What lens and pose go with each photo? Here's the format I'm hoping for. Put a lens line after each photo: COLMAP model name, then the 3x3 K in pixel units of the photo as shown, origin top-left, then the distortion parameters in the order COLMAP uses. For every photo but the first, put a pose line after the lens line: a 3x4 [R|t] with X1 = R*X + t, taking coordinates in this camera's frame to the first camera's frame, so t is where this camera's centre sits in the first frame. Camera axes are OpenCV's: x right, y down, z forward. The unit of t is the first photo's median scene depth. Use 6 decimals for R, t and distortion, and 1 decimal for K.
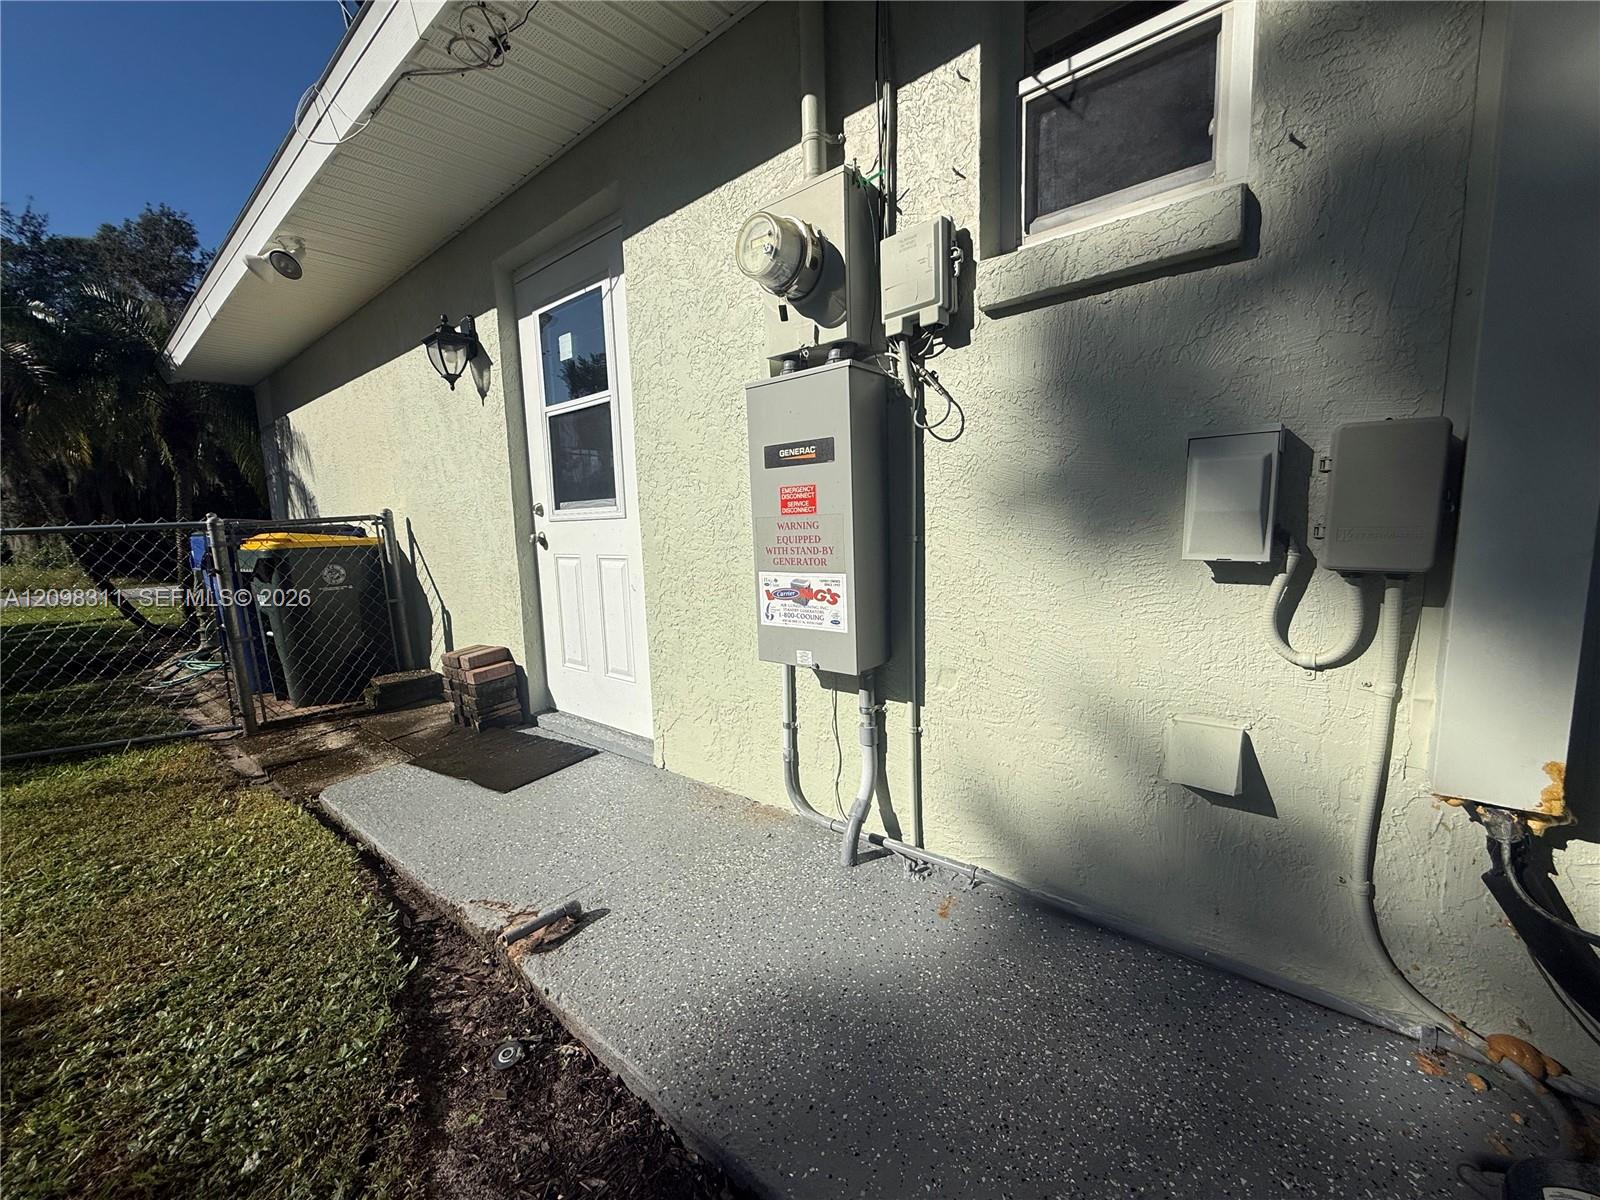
lens RADIAL K [[639.8, 0, 796.8], [0, 639.8, 603.8], [0, 0, 1]] dist [0.001273, -0.000192]
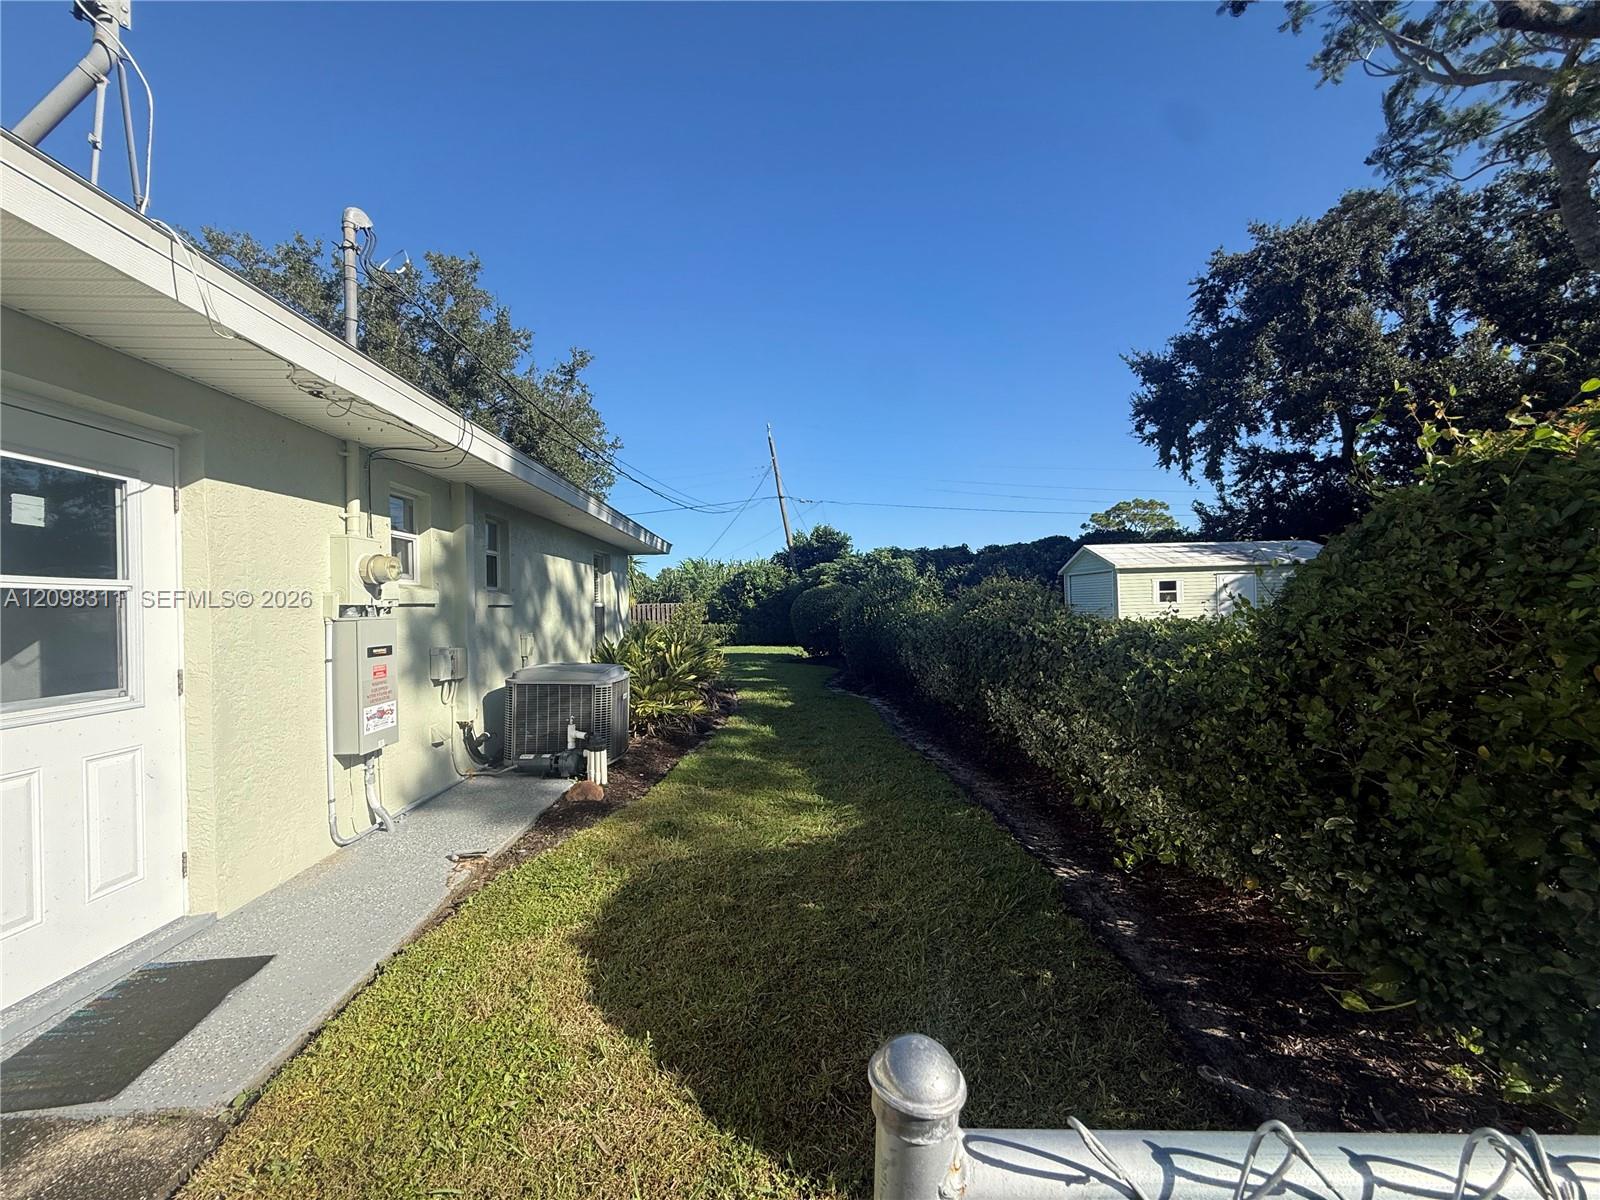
lens RADIAL K [[639.8, 0, 796.8], [0, 639.8, 603.8], [0, 0, 1]] dist [0.001273, -0.000192]
pose [[-0.678077, 0.055024, 0.732928, -2.577860], [0.144635, 0.987685, 0.059661, -0.310983], [-0.720619, 0.146462, -0.677685, 1.394416]]
